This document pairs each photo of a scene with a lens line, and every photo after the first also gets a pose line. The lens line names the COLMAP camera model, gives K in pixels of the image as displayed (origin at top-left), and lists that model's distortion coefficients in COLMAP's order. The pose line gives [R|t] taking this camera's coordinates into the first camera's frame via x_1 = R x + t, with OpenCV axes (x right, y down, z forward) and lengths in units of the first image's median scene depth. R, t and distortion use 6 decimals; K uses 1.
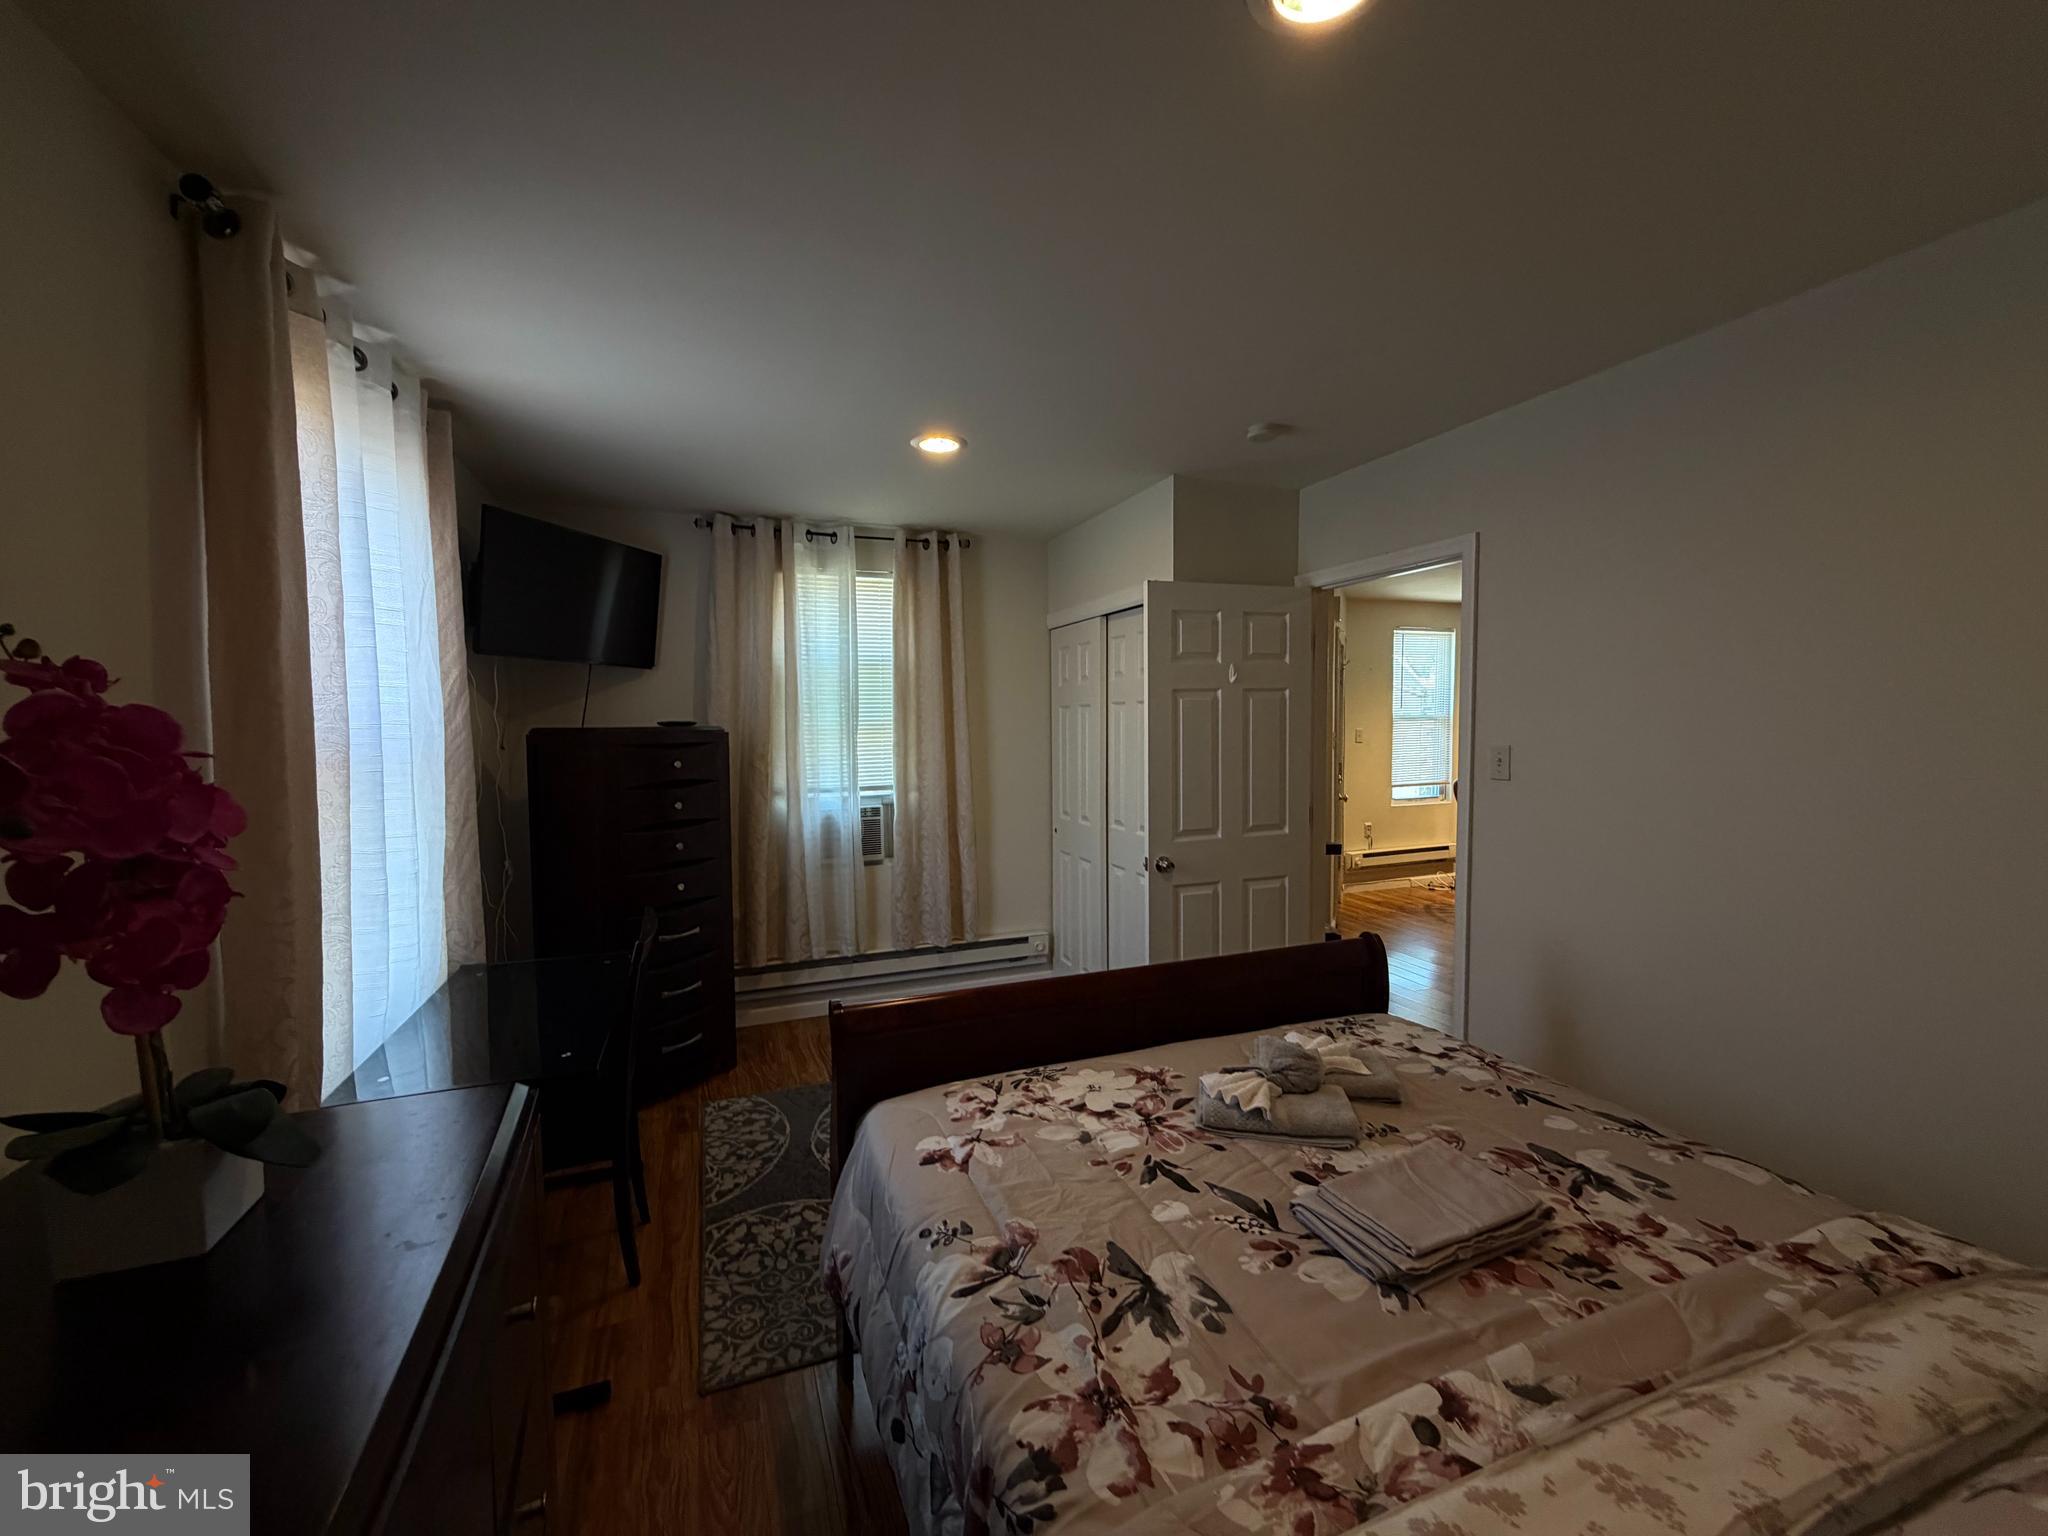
lens RADIAL K [[816.6, 0, 1017.0], [0, 816.6, 768.4], [0, 0, 1]] dist [0.000606, -0.000035]
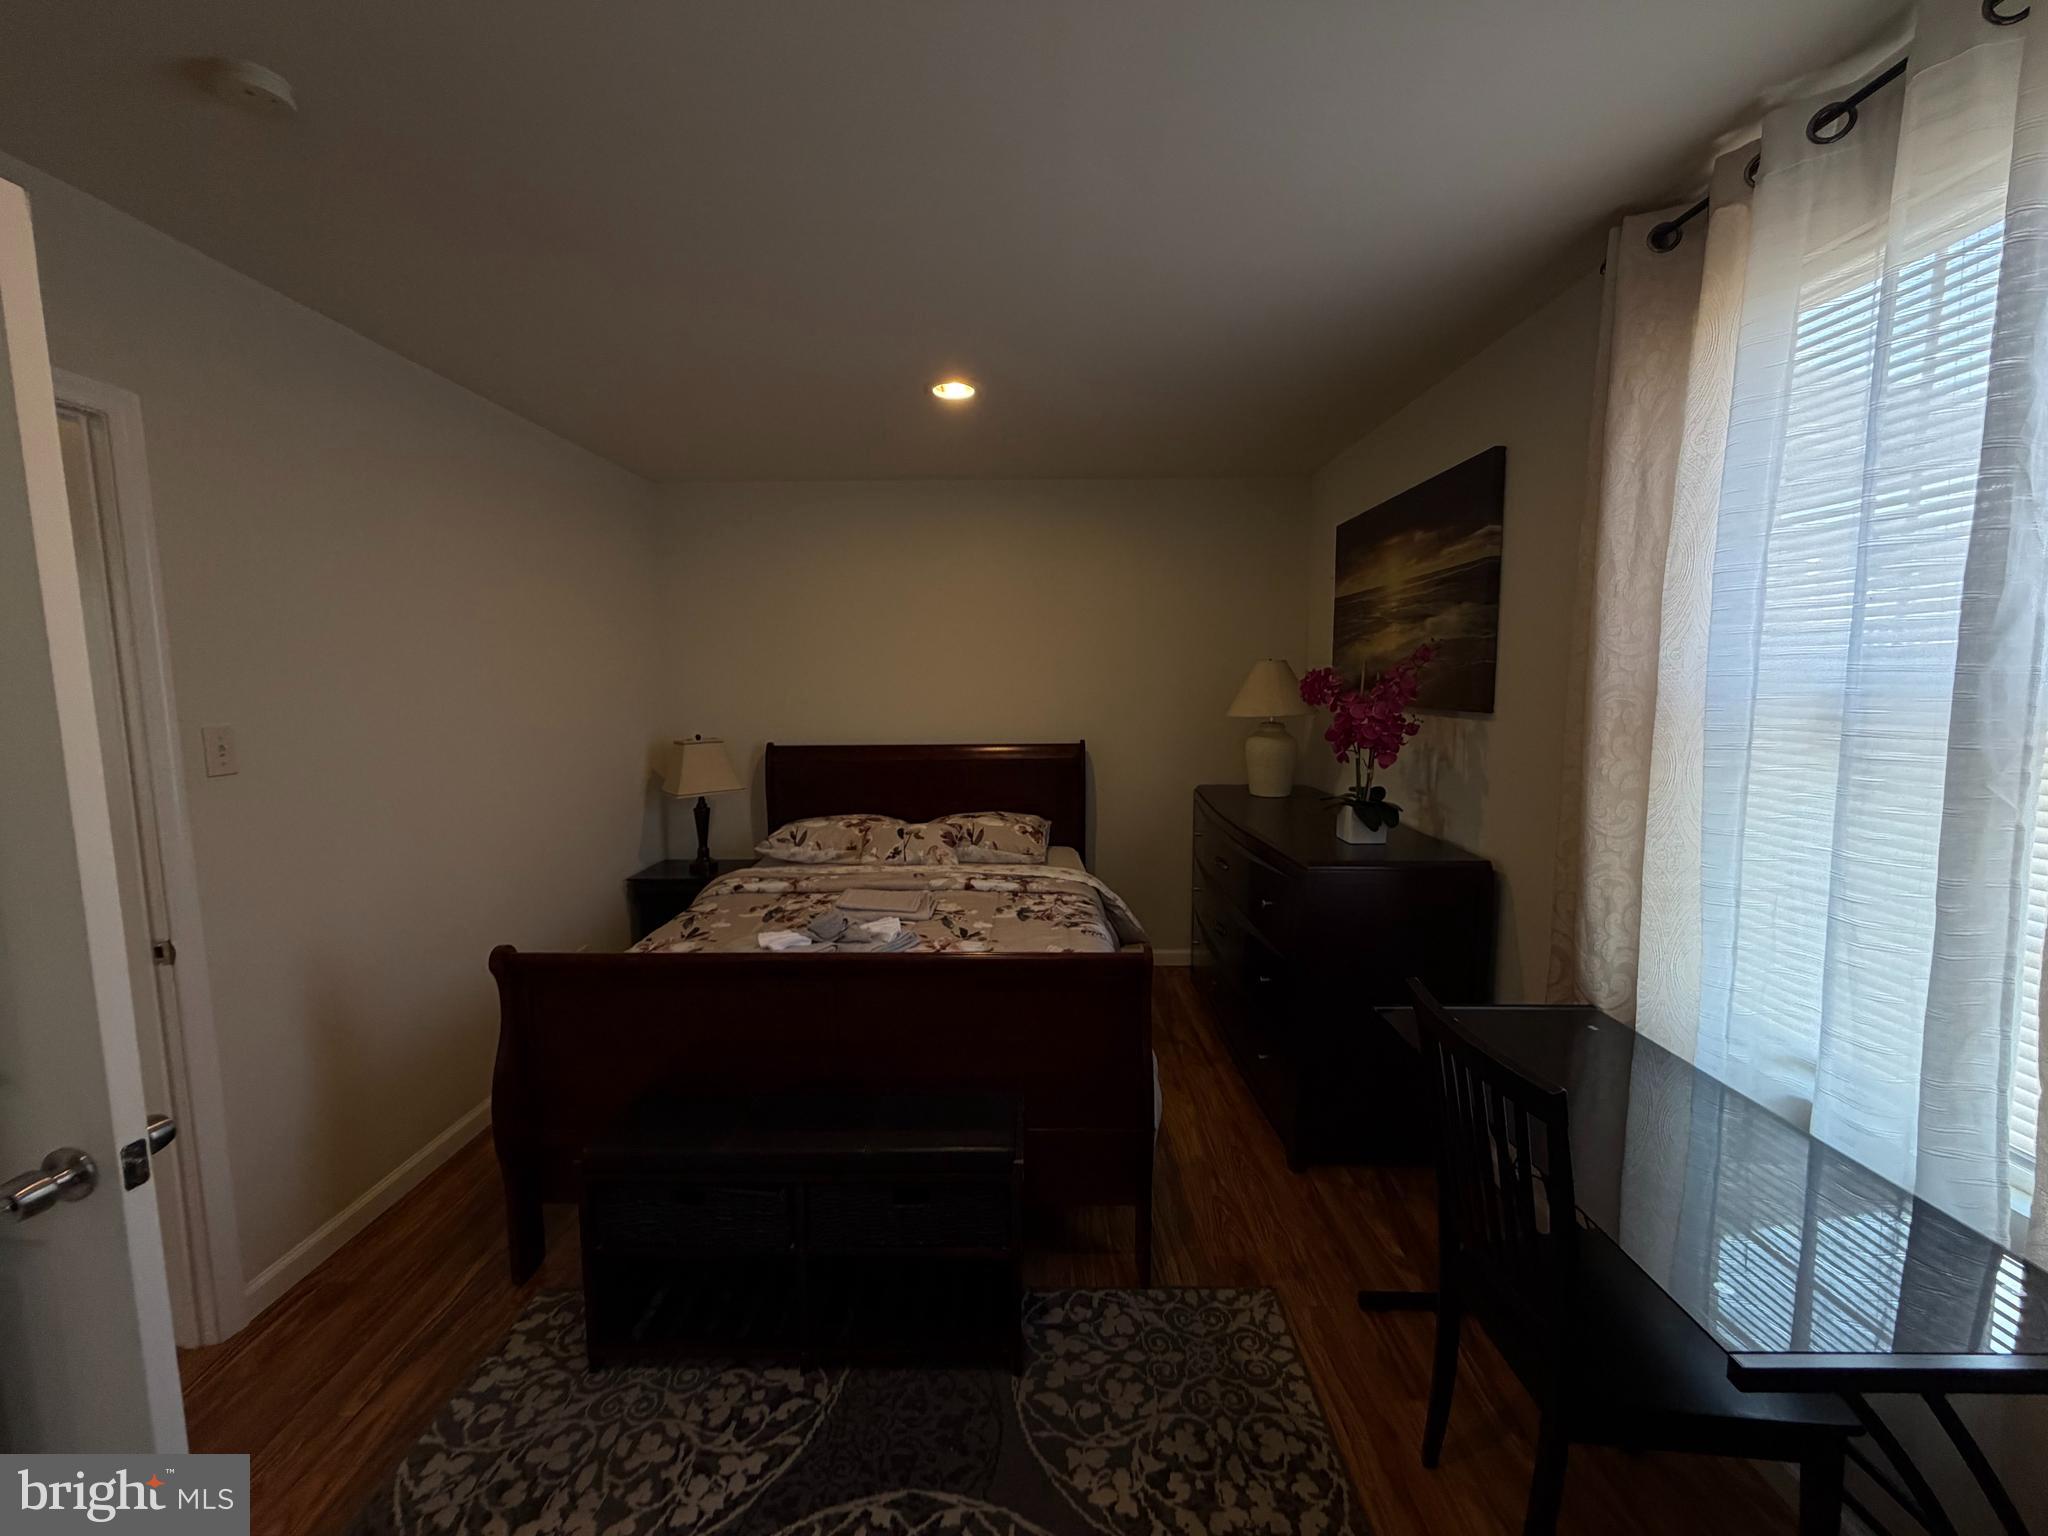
lens RADIAL K [[816.6, 0, 1017.0], [0, 816.6, 768.4], [0, 0, 1]] dist [0.000606, -0.000035]
pose [[-0.929520, -0.024003, 0.367989, -0.429537], [0.036576, 0.986959, 0.156764, -0.104590], [-0.366953, 0.159175, -0.916520, 1.910116]]
